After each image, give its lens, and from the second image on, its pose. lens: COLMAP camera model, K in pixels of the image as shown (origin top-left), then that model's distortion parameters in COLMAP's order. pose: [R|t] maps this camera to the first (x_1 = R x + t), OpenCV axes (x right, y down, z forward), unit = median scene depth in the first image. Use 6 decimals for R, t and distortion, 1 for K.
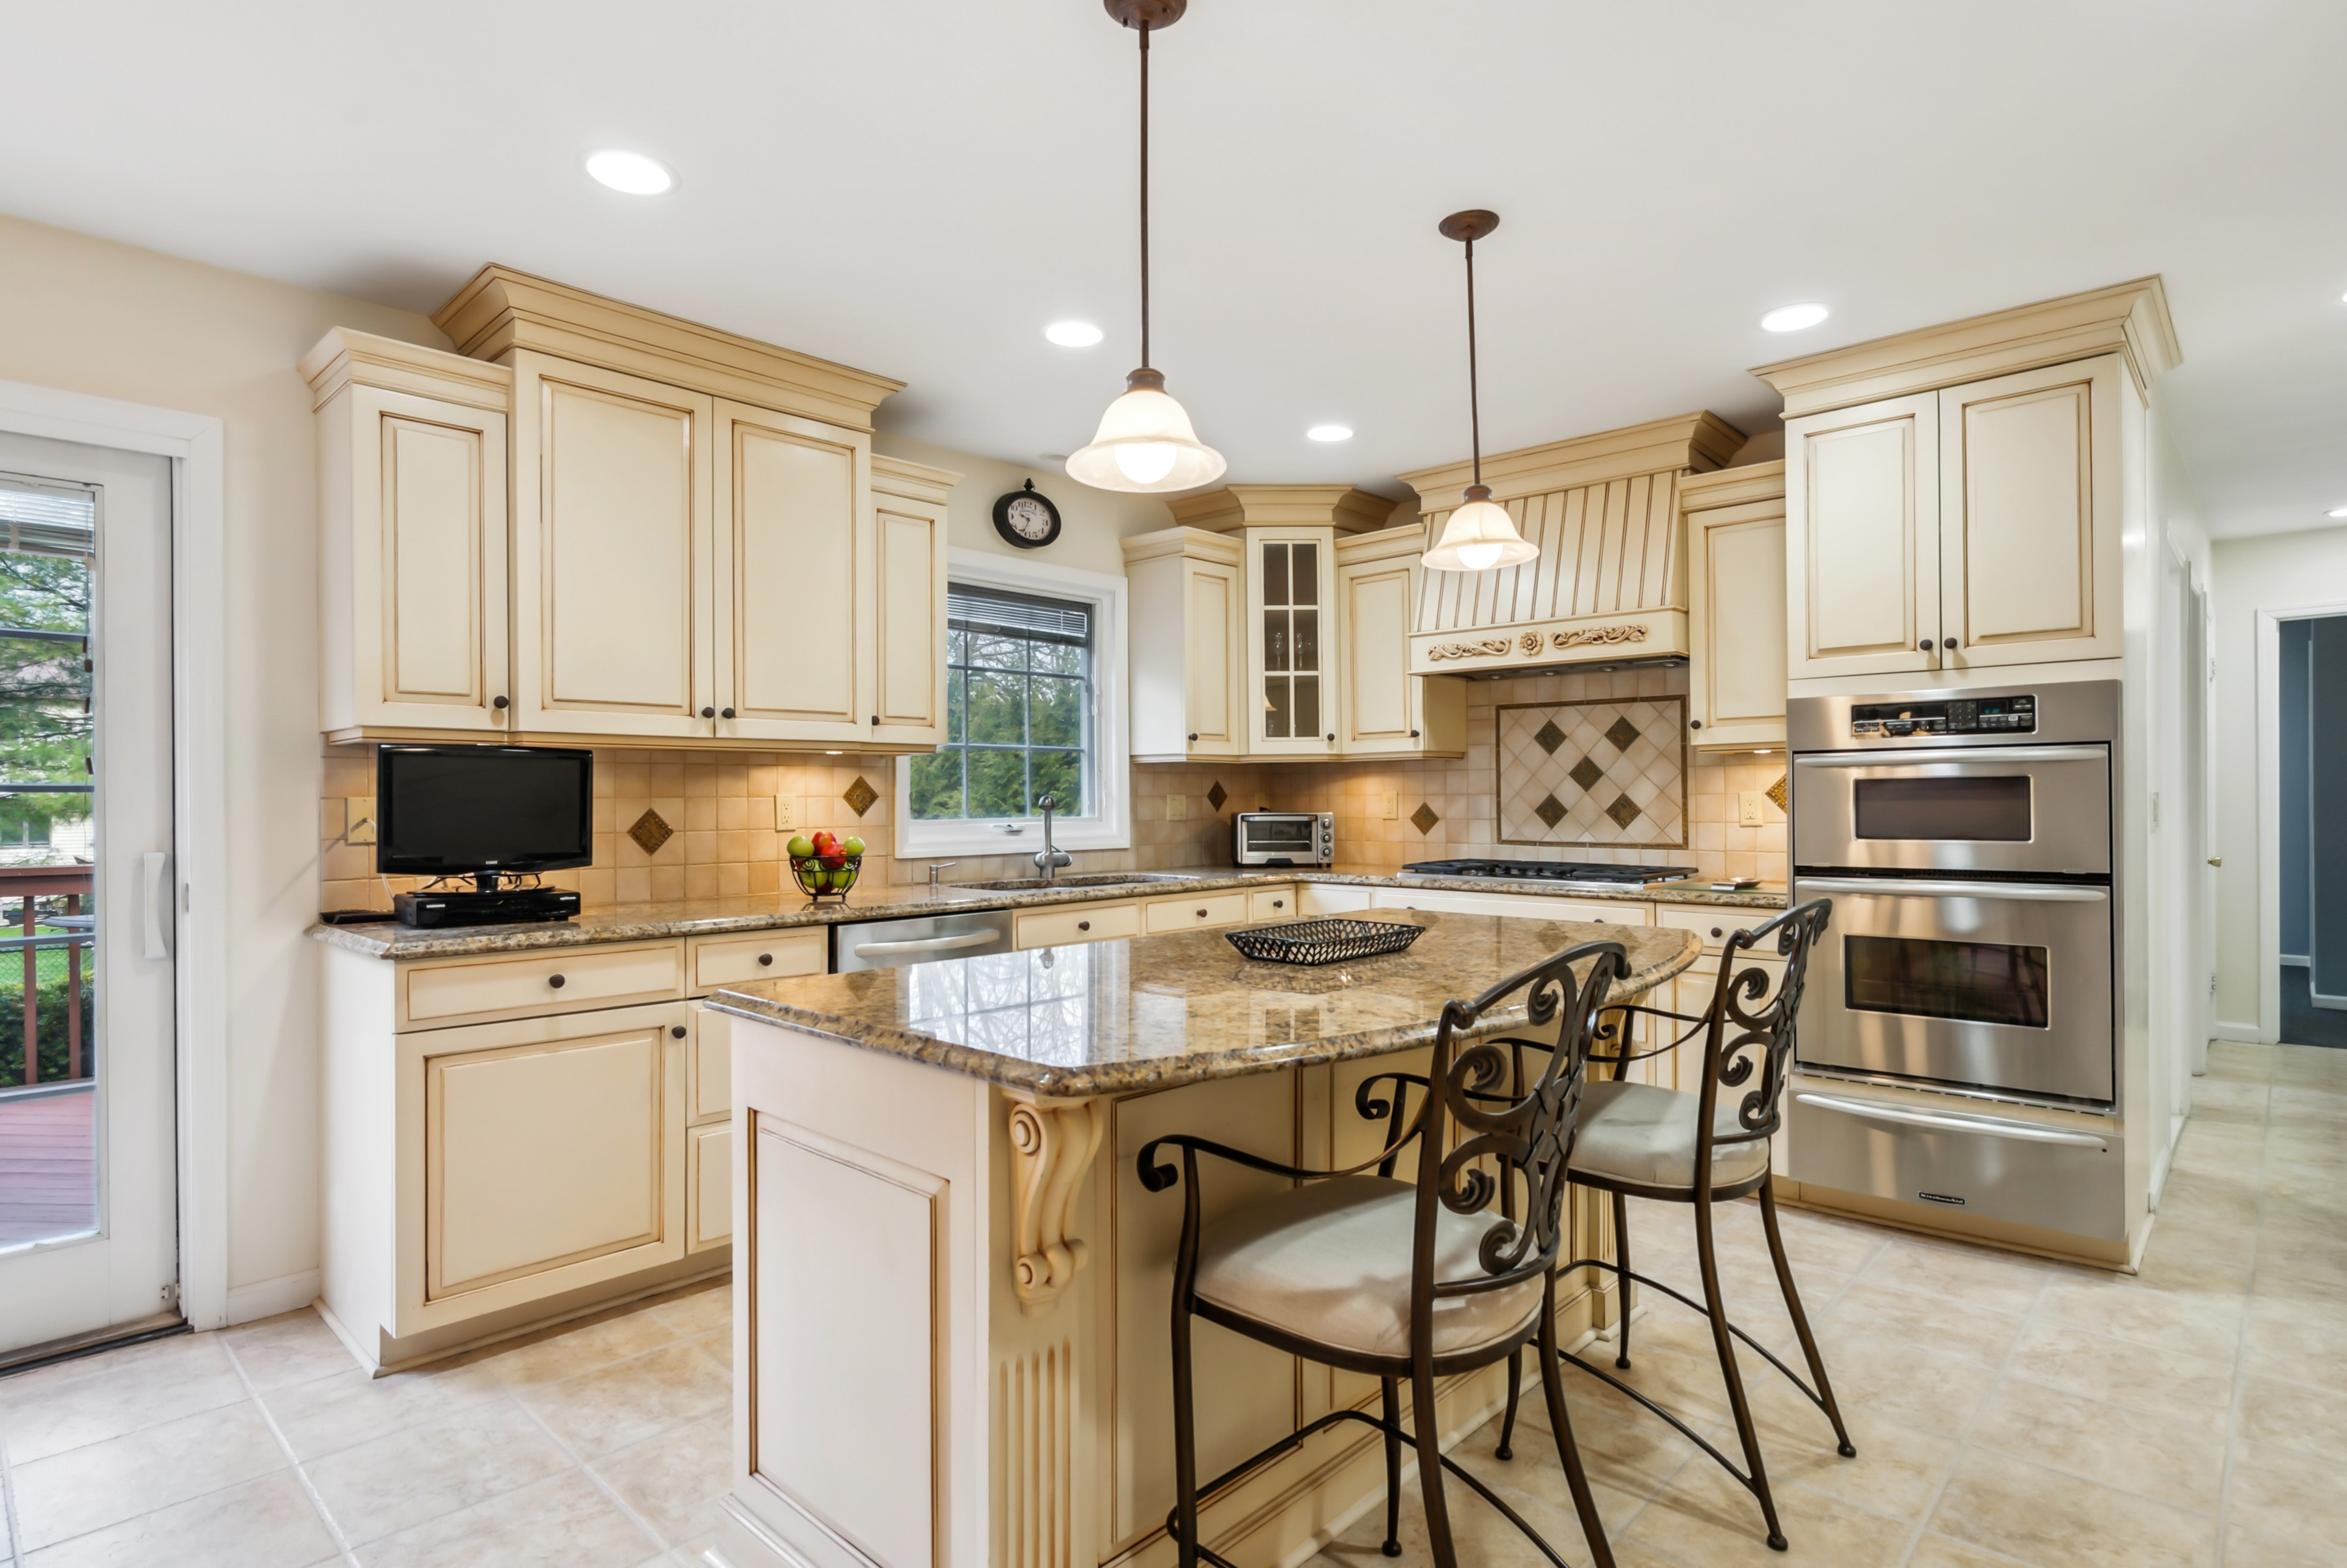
lens RADIAL K [[1216.6, 0, 1175.5], [0, 1216.6, 796.2], [0, 0, 1]] dist [0.001256, -0.002203]
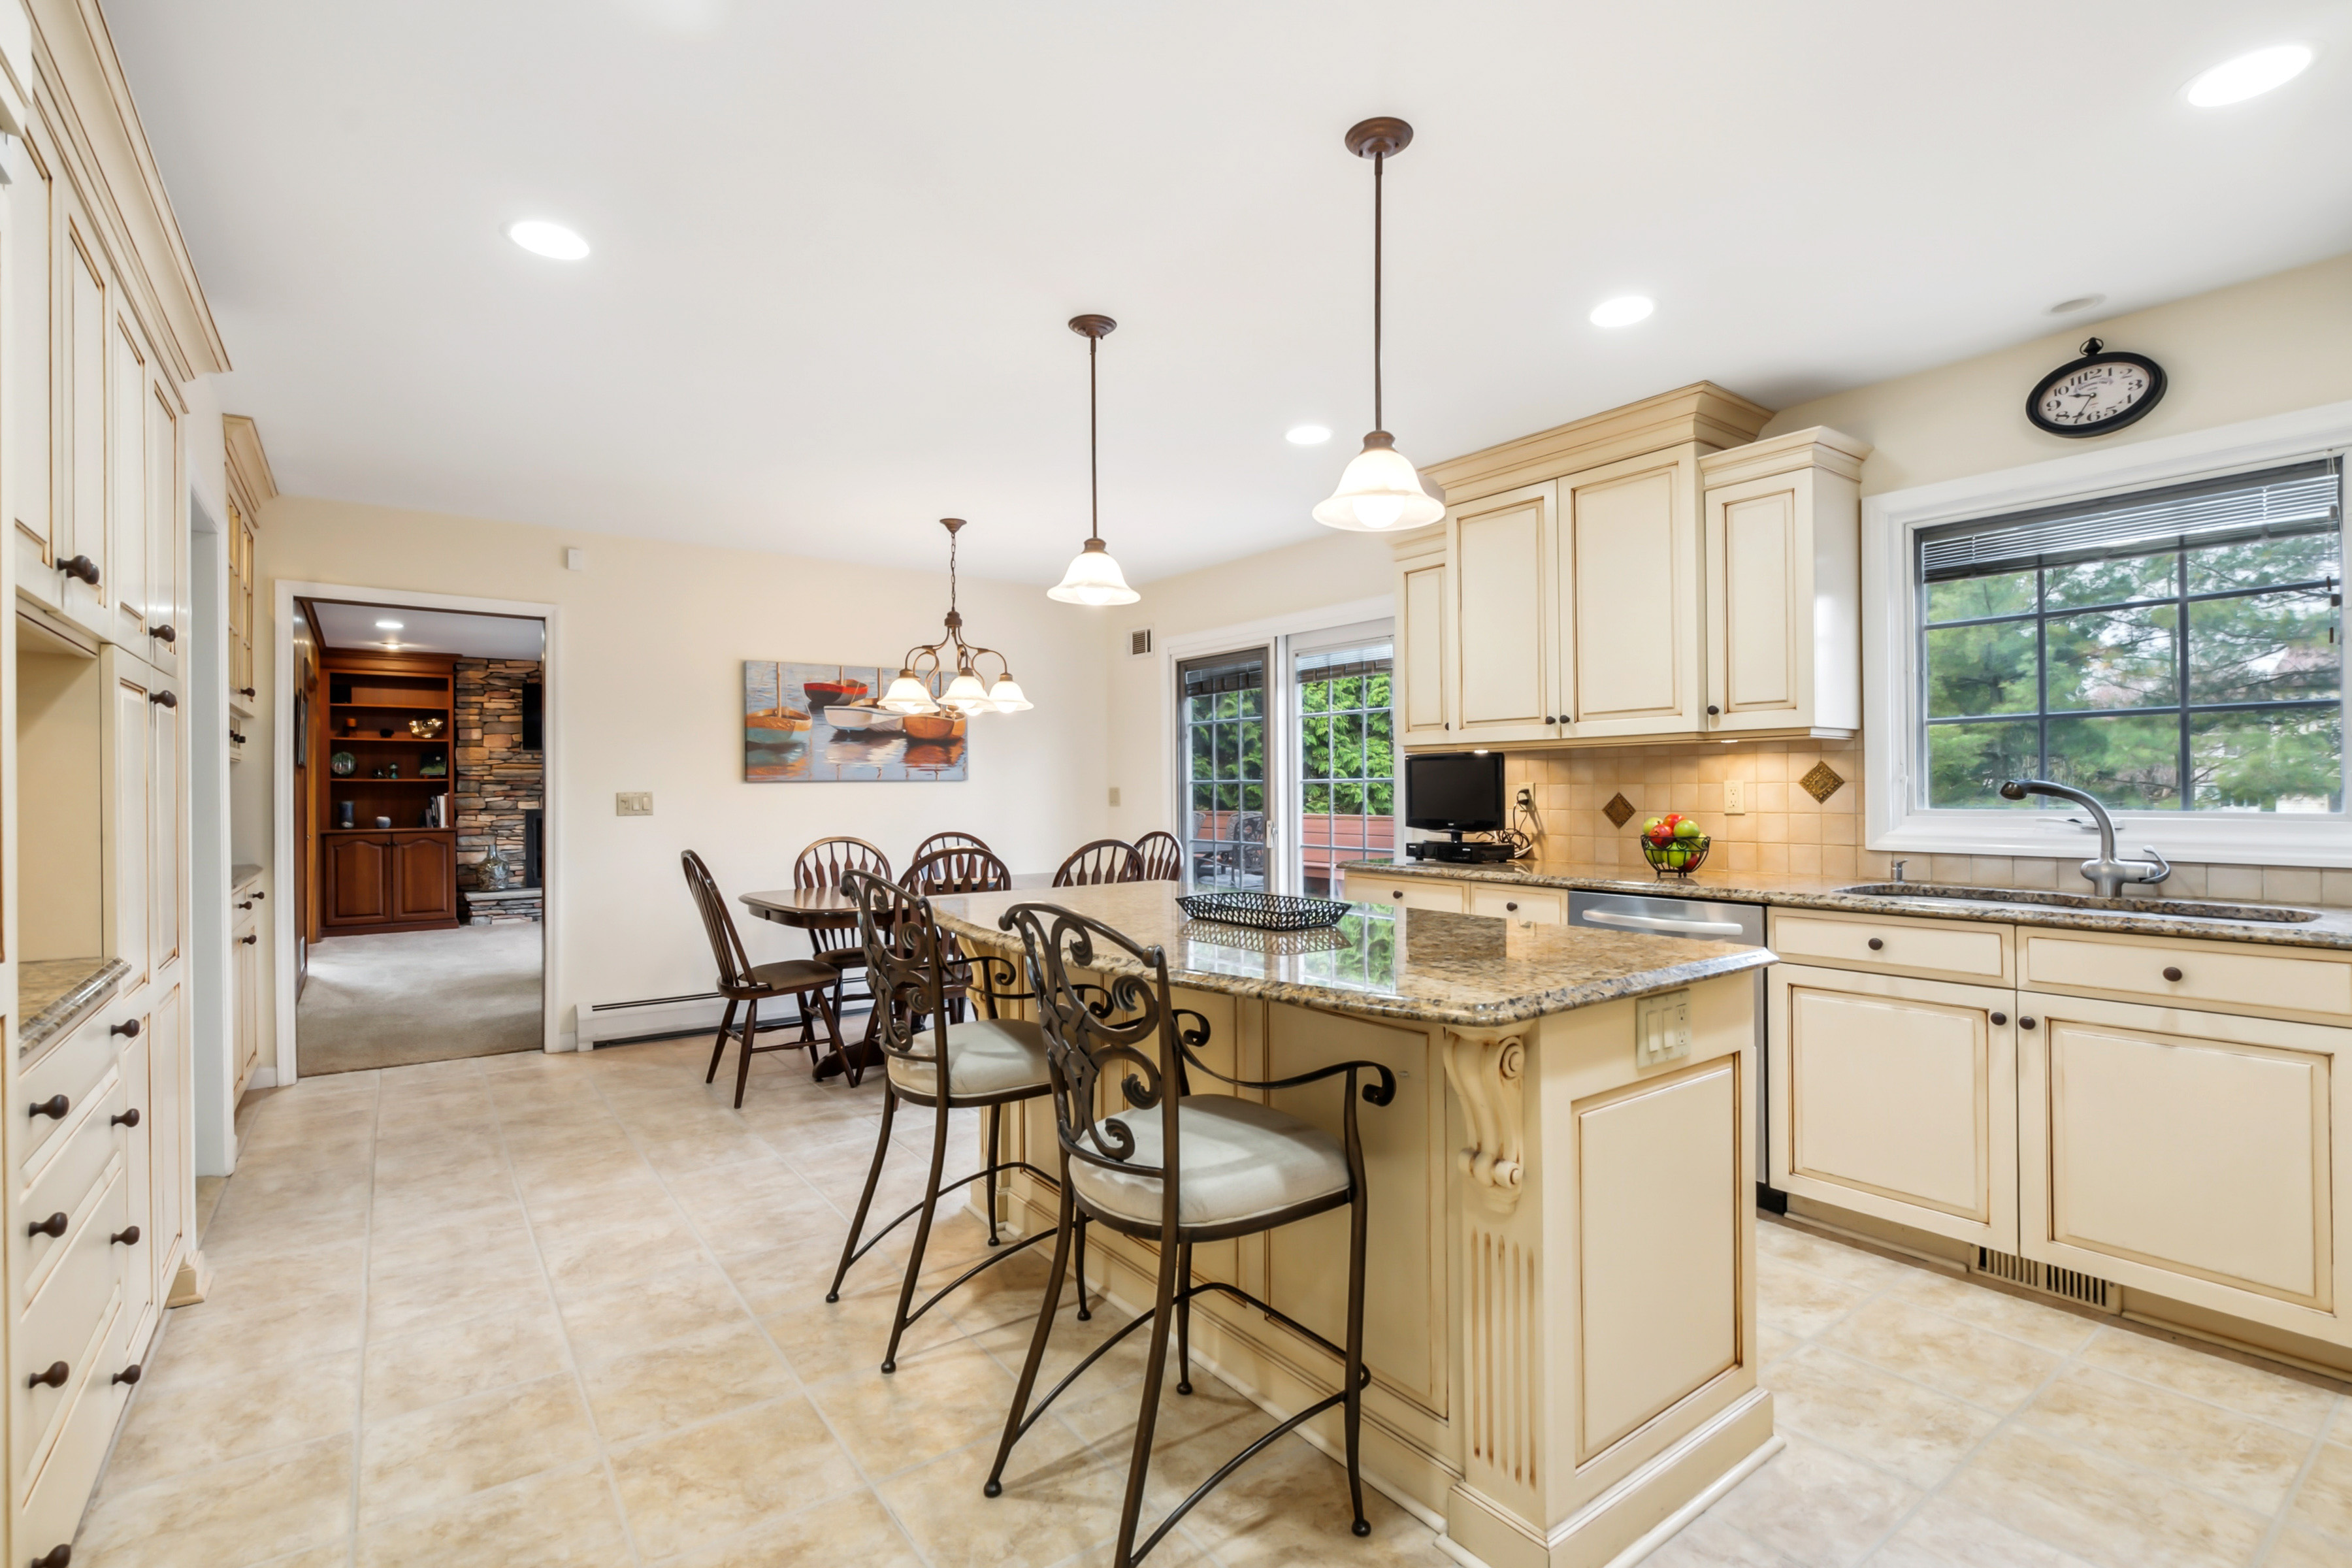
lens RADIAL K [[1091.3, 0, 1167.7], [0, 1091.3, 781.1], [0, 0, 1]] dist [-0.002585, 0.002176]
pose [[-0.194672, -0.001422, -0.980867, 0.668233], [0.006513, 0.999975, -0.002743, -0.001752], [0.980847, -0.006923, -0.194658, 0.638898]]
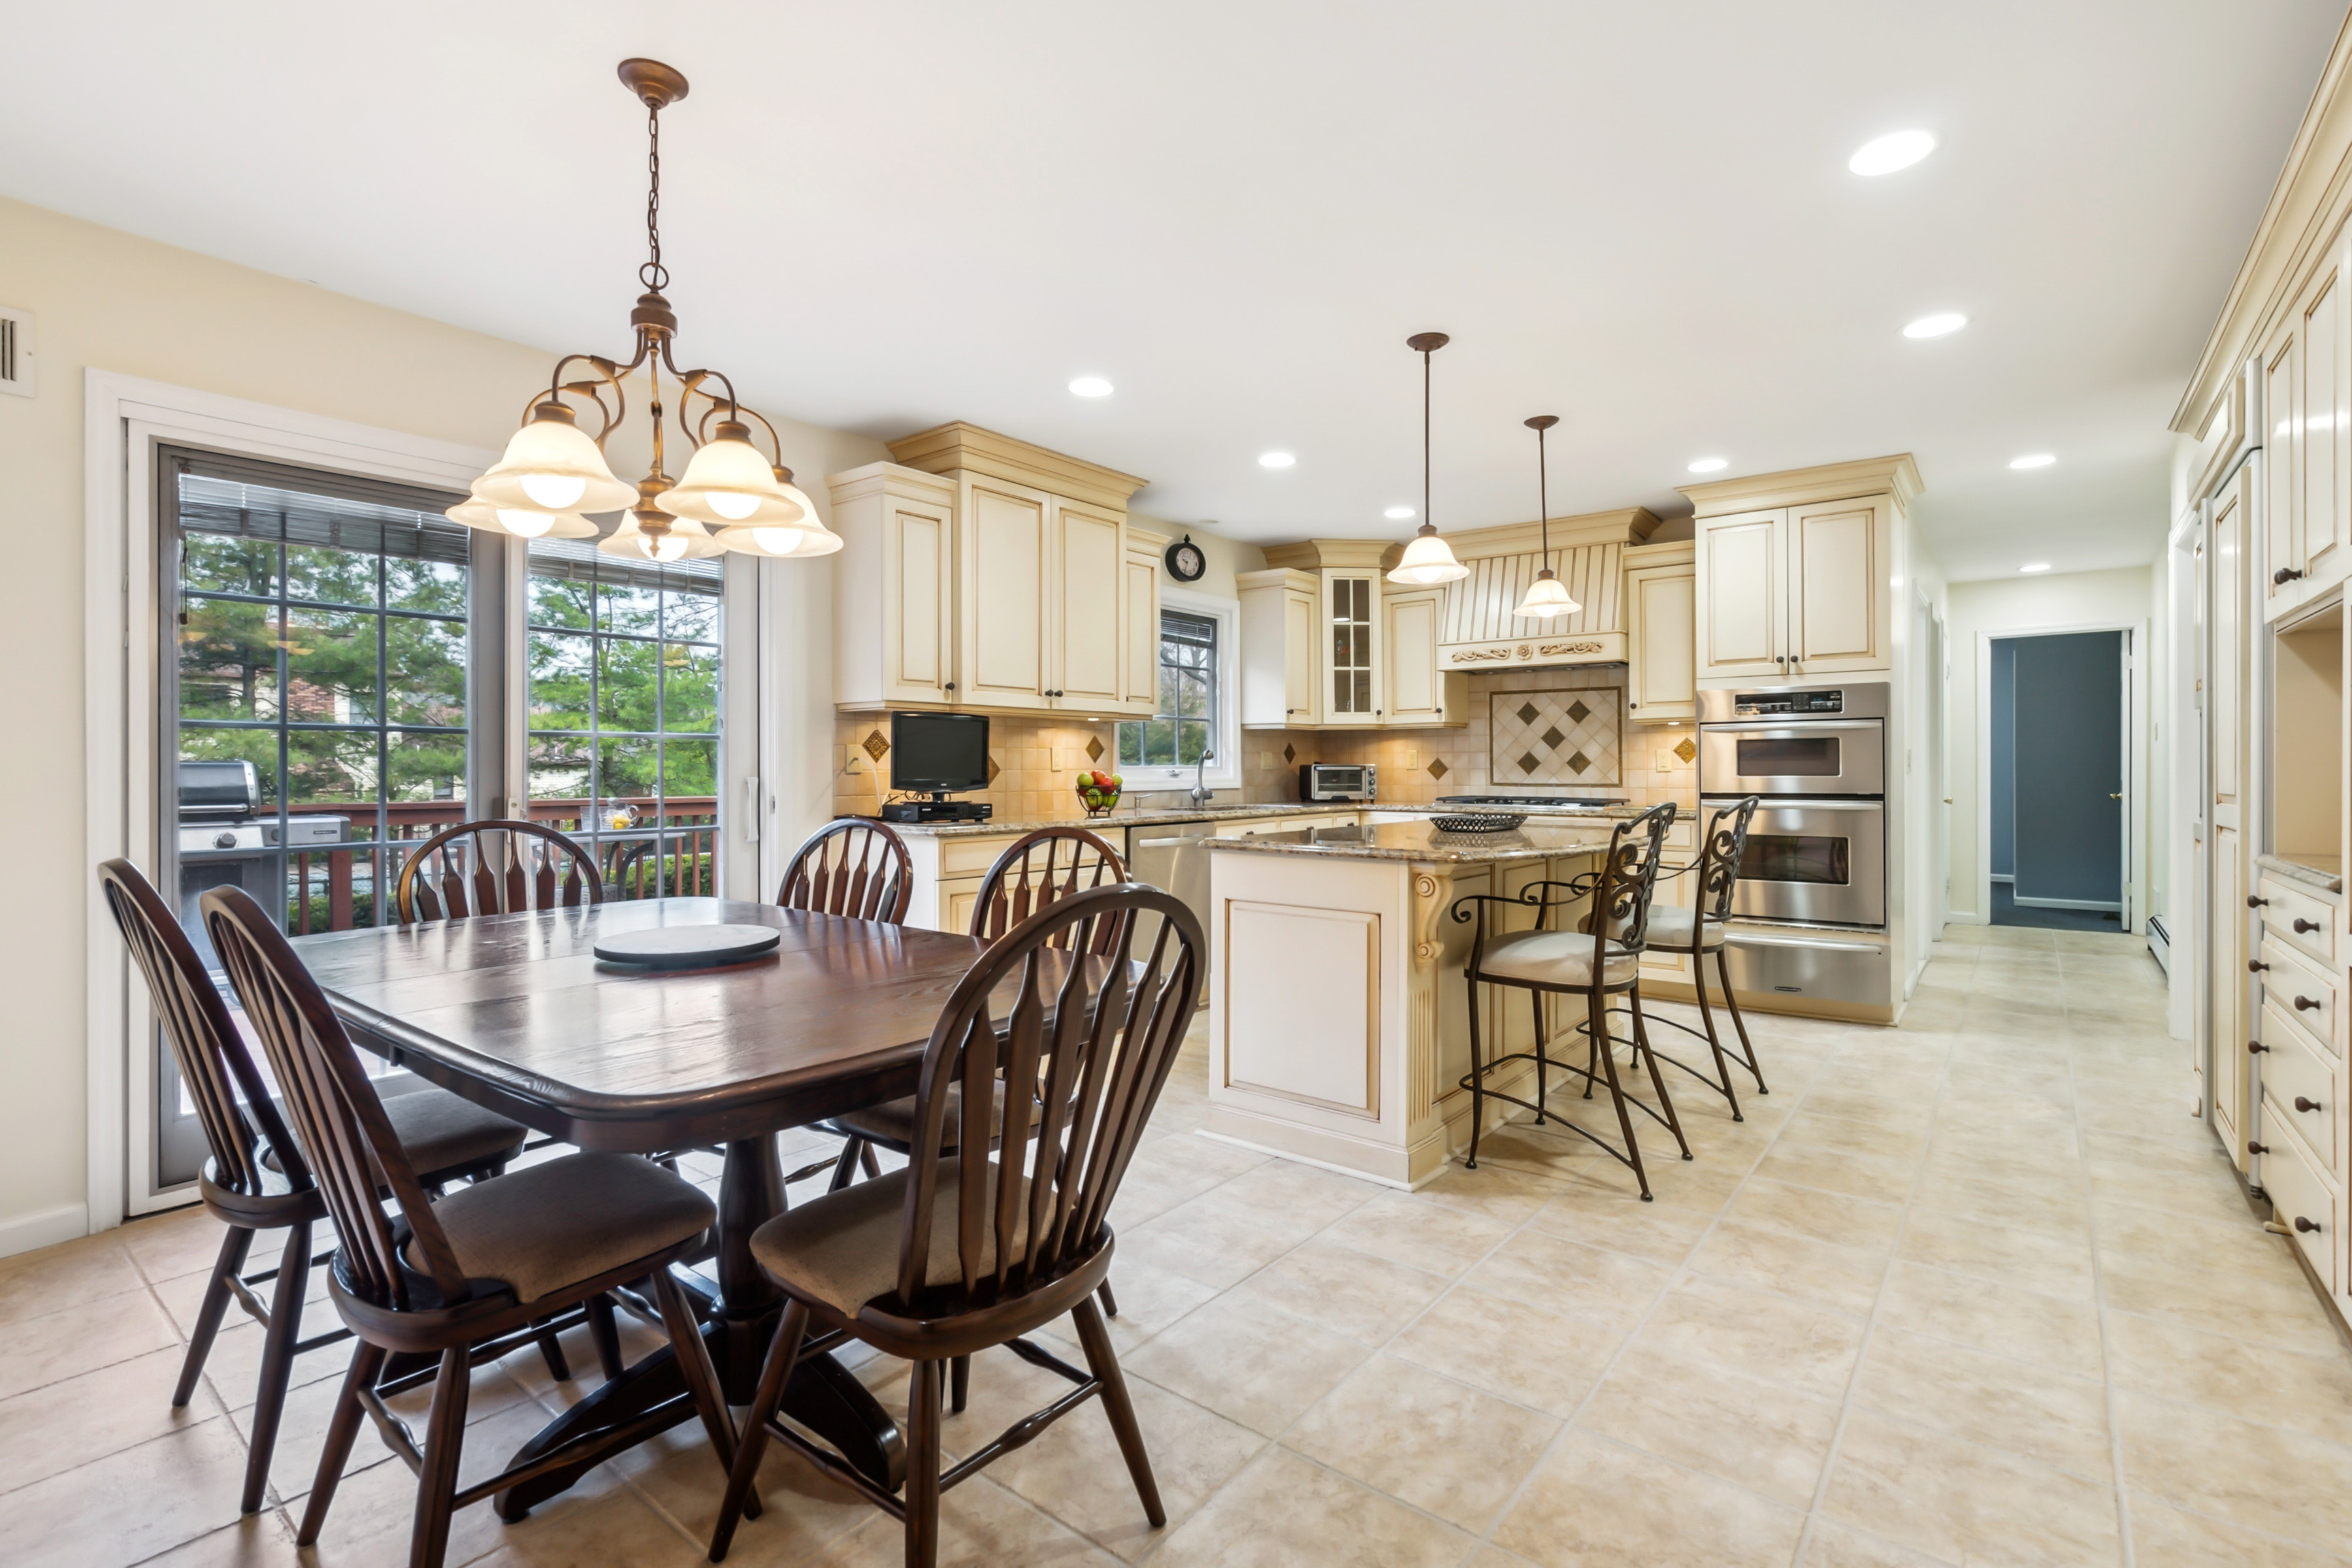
lens RADIAL K [[1091.3, 0, 1174.5], [0, 1091.3, 765.5], [0, 0, 1]] dist [-0.002585, 0.002176]
pose [[0.996707, 0.003887, 0.080999, -0.261442], [-0.003852, 0.999992, -0.000589, 0.019931], [-0.081000, 0.000275, 0.996714, -0.335034]]
